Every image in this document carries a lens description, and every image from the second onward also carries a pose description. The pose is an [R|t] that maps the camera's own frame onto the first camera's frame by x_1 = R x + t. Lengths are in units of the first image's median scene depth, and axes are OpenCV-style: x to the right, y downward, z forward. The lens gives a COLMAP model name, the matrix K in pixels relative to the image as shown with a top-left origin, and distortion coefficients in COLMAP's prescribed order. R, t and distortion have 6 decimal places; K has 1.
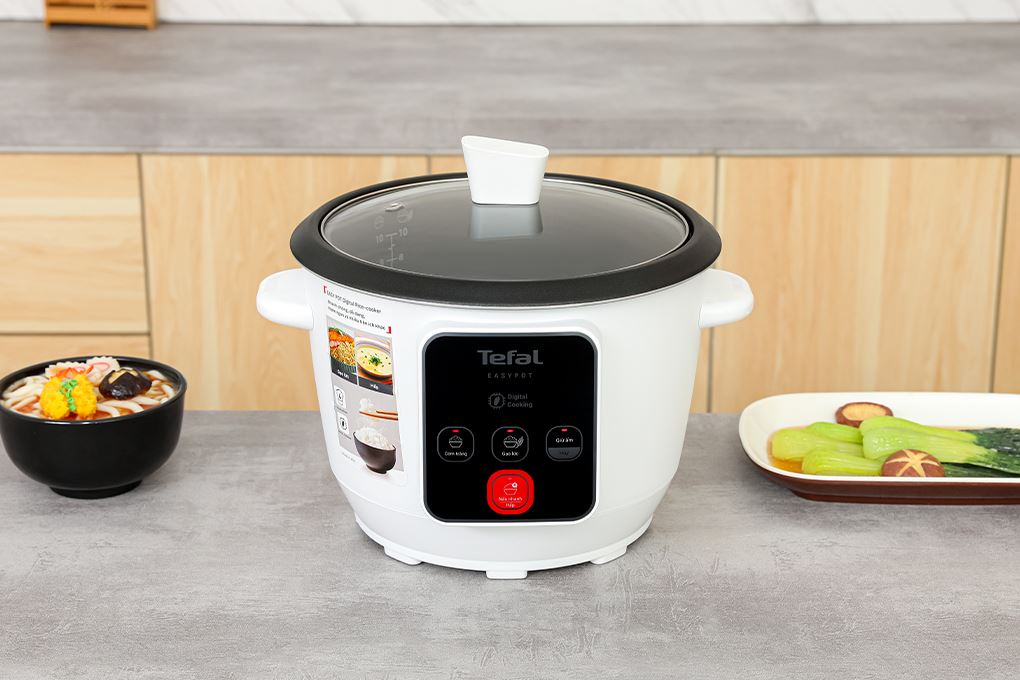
lens RADIAL K [[2160.2, 0, 556.3], [0, 2160.2, 320.6], [0, 0, 1]] dist [0.110973, 0.000000]
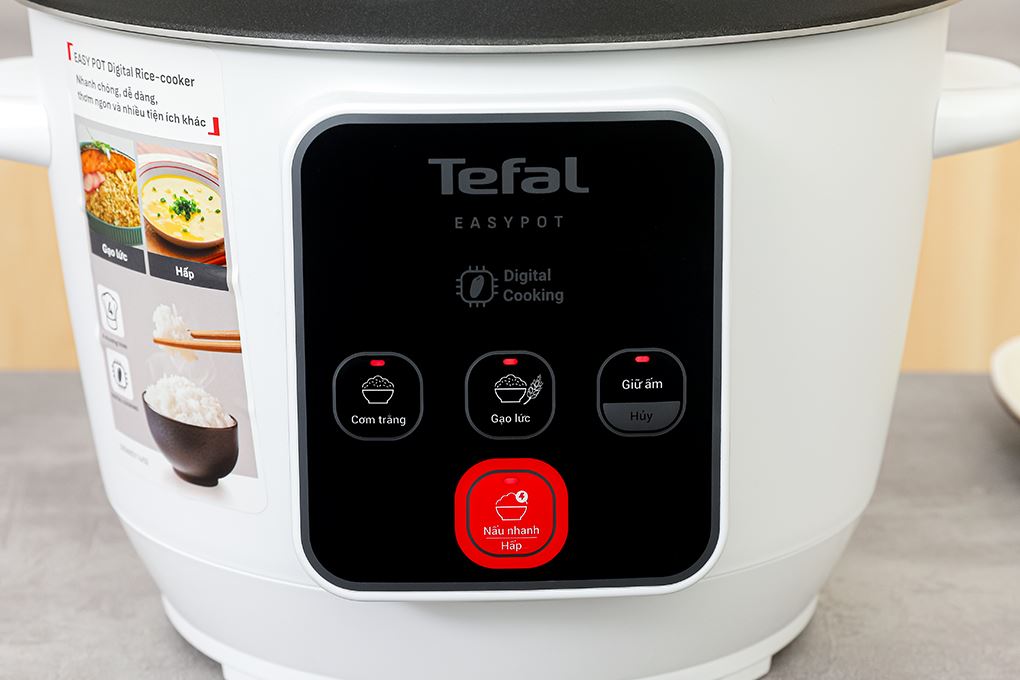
lens RADIAL K [[2501.9, 0, 512.6], [0, 2501.9, 342.2], [0, 0, 1]] dist [0.163712, 0.000000]
pose [[0.999927, -0.010761, -0.005509, -0.017413], [0.010460, 0.998594, -0.051959, 0.068766], [0.006061, 0.051898, 0.998634, 0.503568]]
